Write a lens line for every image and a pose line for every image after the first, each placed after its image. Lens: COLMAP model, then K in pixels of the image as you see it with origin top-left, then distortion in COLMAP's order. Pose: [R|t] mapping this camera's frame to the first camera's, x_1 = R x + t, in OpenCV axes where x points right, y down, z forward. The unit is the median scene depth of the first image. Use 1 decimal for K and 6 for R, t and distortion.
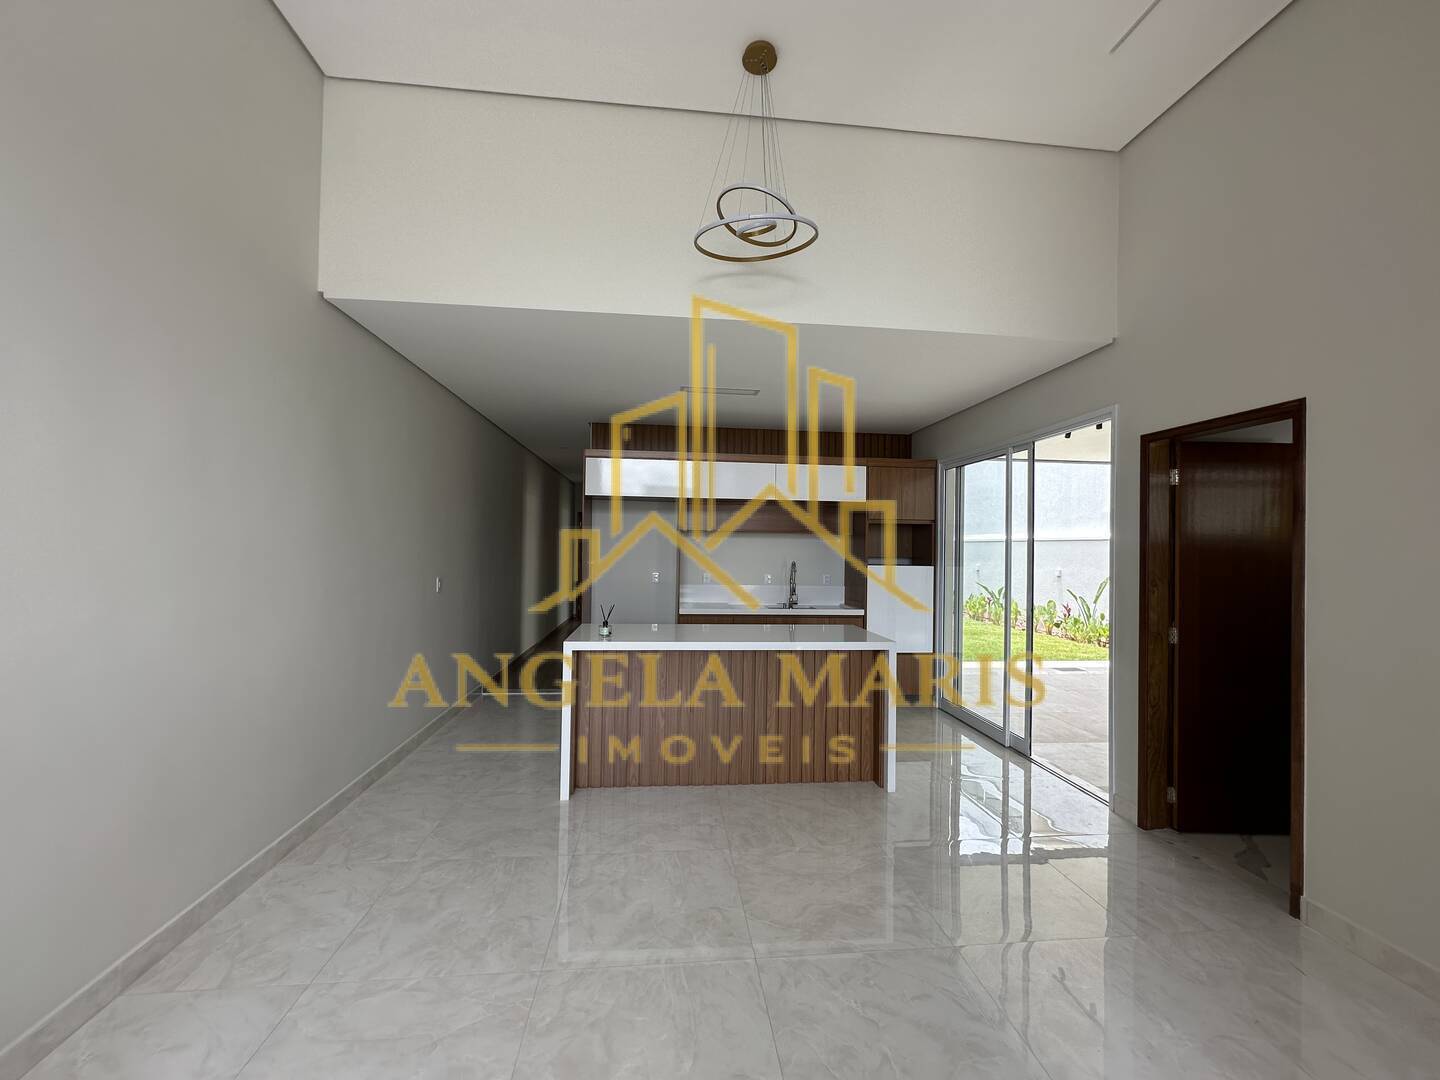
lens RADIAL K [[577.8, 0, 719.2], [0, 577.8, 541.8], [0, 0, 1]] dist [0.001166, 0.000337]
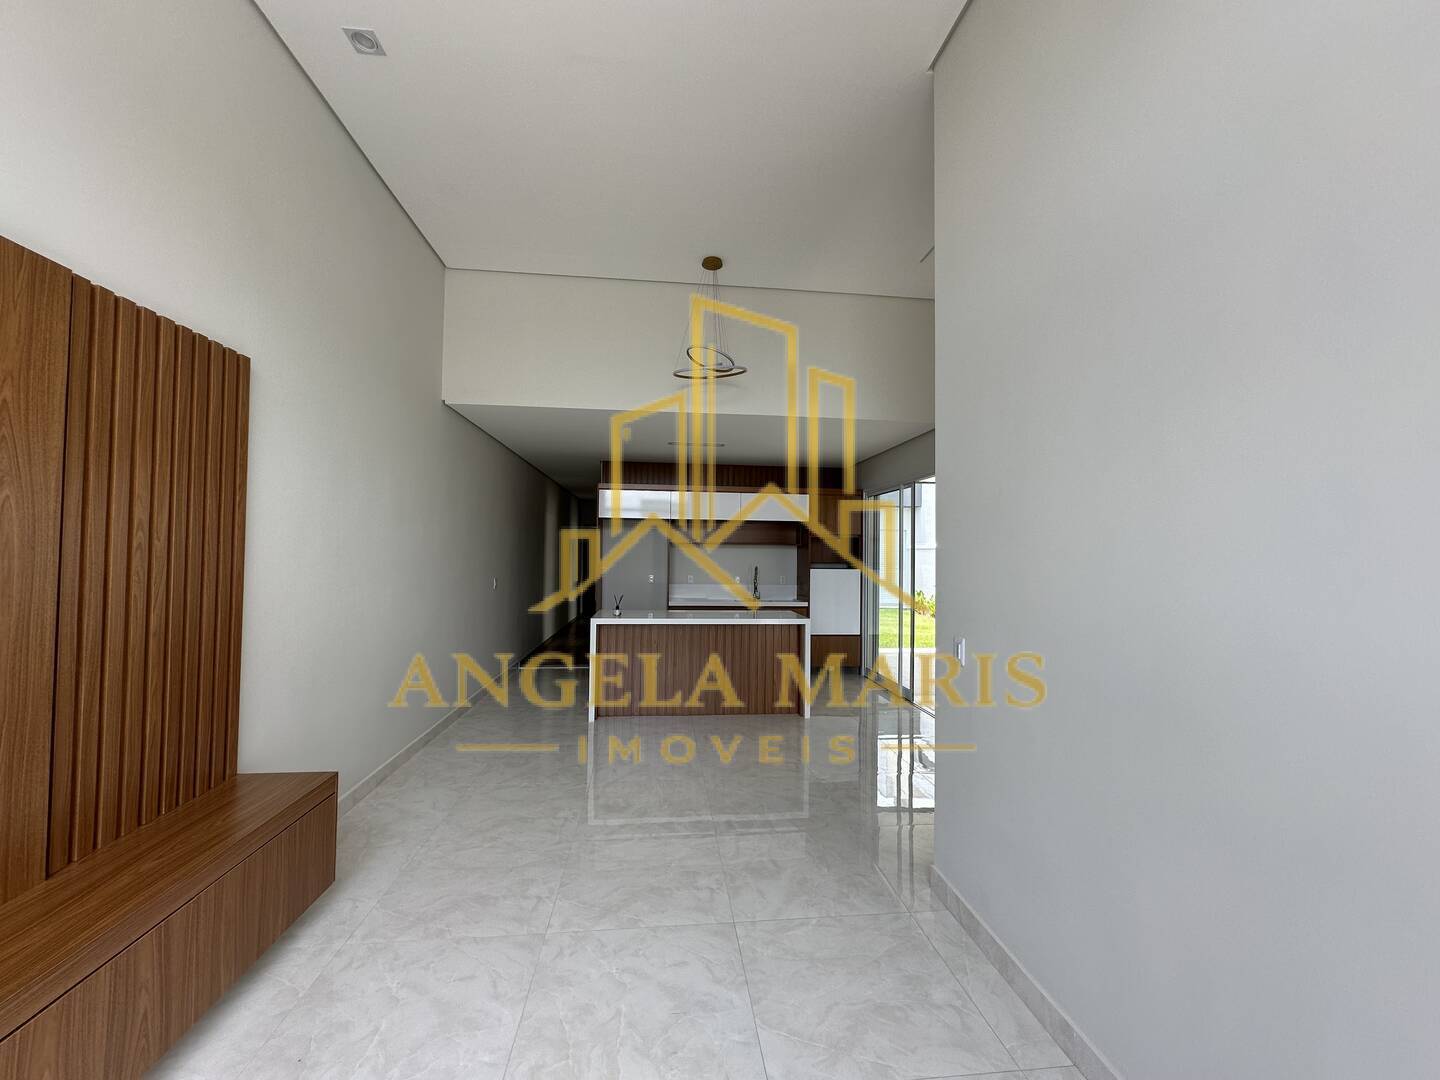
lens RADIAL K [[577.8, 0, 718.2], [0, 577.8, 538.6], [0, 0, 1]] dist [0.001166, 0.000337]
pose [[0.999985, -0.002823, 0.004619, 0.042859], [0.002896, 0.999869, -0.015949, -0.009083], [-0.004573, 0.015962, 0.999862, -0.364846]]
